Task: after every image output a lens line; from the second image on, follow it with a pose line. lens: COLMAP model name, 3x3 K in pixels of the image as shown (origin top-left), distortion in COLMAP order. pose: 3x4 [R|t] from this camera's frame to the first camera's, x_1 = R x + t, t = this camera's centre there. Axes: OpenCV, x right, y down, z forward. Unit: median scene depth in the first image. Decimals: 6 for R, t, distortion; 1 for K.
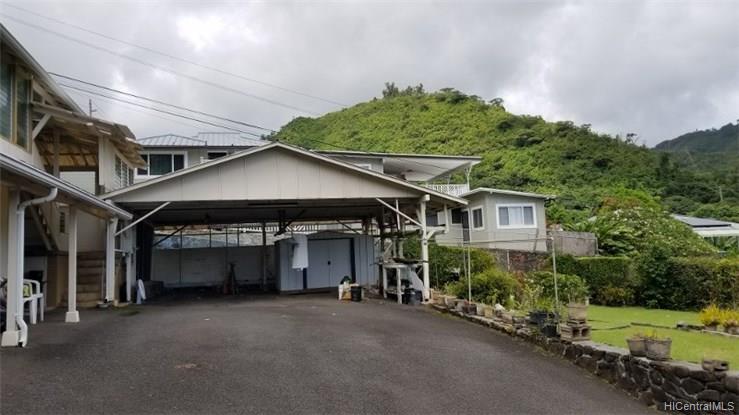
lens RADIAL K [[580.6, 0, 360.7], [0, 580.6, 199.7], [0, 0, 1]] dist [0.078602, -0.140256]
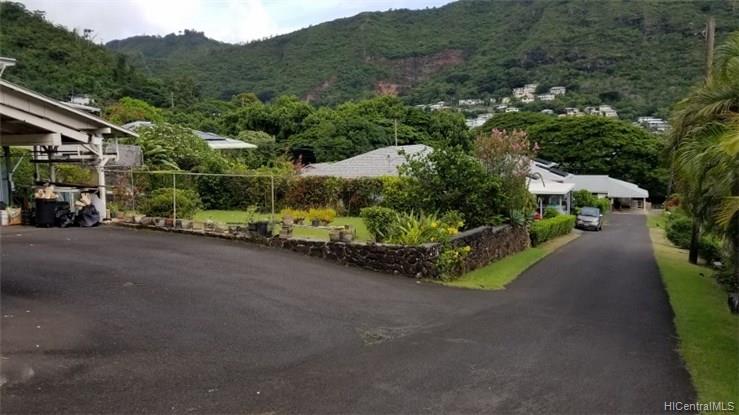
lens RADIAL K [[580.6, 0, 360.7], [0, 580.6, 199.7], [0, 0, 1]] dist [0.078602, -0.140256]
pose [[0.636288, -0.053557, 0.769590, -0.205155], [-0.082207, 0.987200, 0.136669, -0.029964], [-0.767059, -0.150227, 0.623741, -0.050210]]
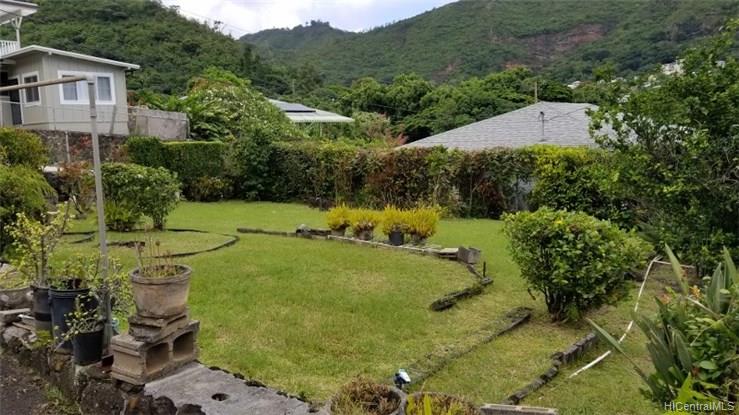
lens RADIAL K [[580.6, 0, 360.7], [0, 580.6, 199.7], [0, 0, 1]] dist [0.078602, -0.140256]
pose [[0.782663, -0.062139, 0.619336, 0.066210], [-0.058314, 0.983308, 0.172349, 0.019040], [-0.619708, -0.171008, 0.765976, 0.177375]]
